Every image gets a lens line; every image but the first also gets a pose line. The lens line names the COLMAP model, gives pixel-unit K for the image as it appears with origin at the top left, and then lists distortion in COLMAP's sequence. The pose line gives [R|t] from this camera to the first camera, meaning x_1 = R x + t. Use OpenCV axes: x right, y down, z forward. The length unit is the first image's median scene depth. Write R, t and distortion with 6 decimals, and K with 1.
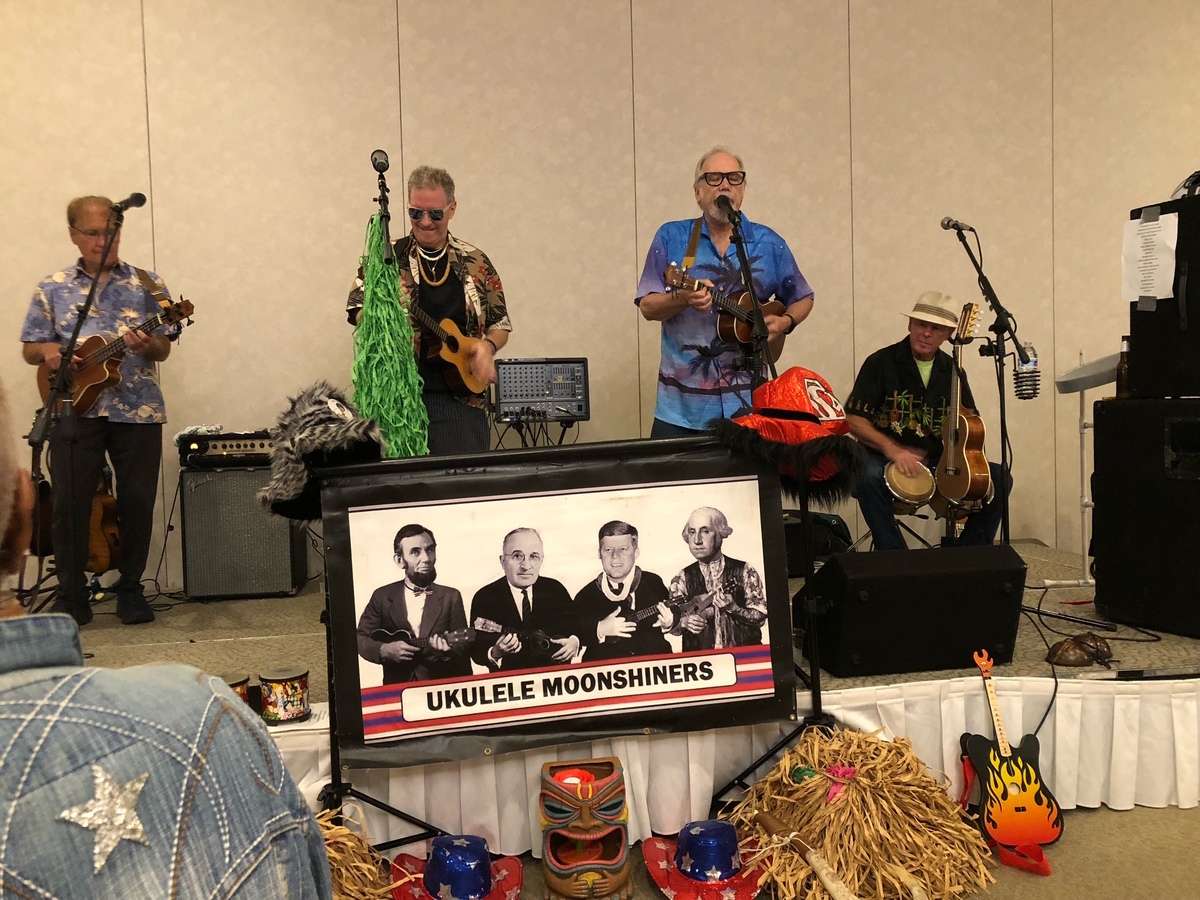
lens RADIAL K [[987.0, 0, 590.8], [0, 987.0, 443.0], [0, 0, 1]] dist [0.029133, -0.011953]
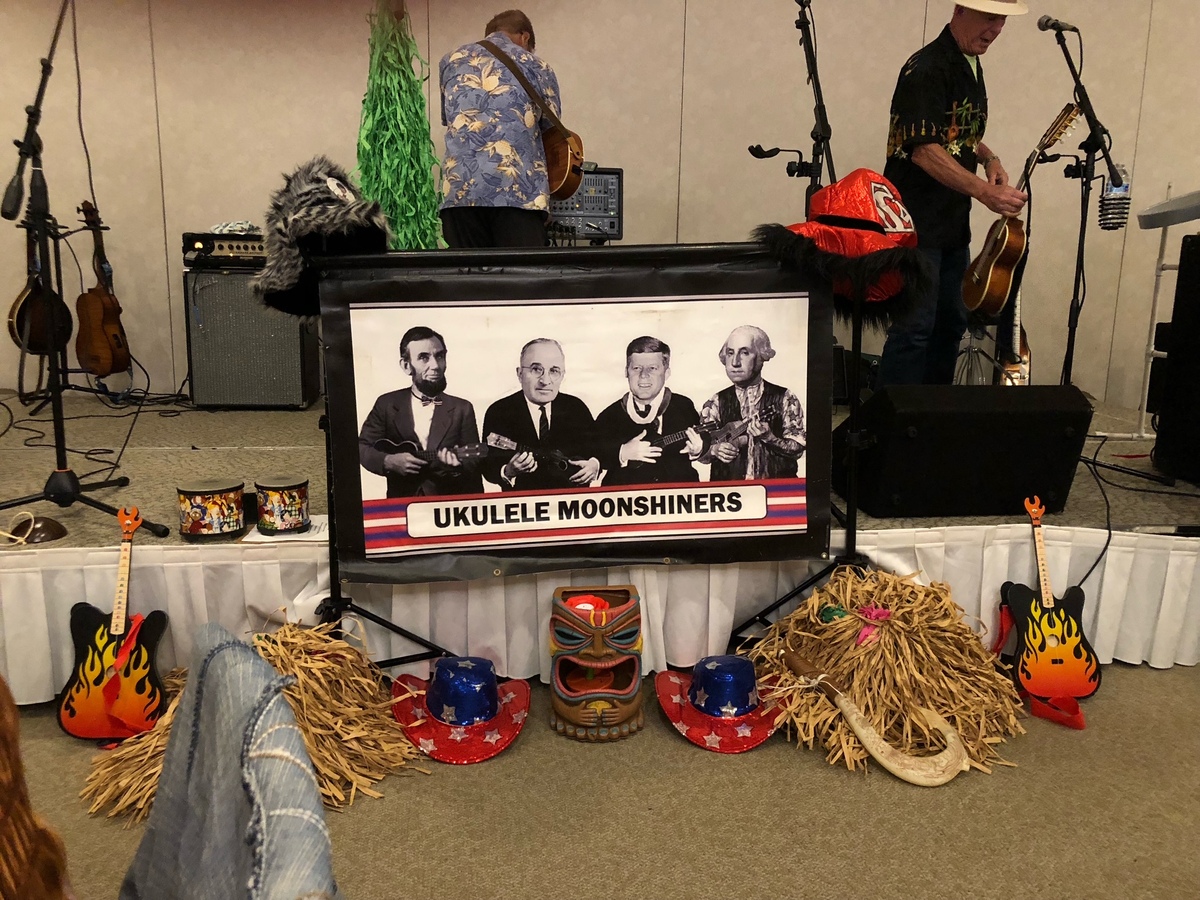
lens RADIAL K [[965.3, 0, 600.0], [0, 965.3, 450.0], [0, 0, 1]] dist [0.063313, -0.091583]
pose [[0.998638, 0.050807, -0.011892, -0.001433], [-0.048221, 0.985659, 0.161711, 0.042024], [0.019938, -0.160917, 0.986767, 0.111938]]
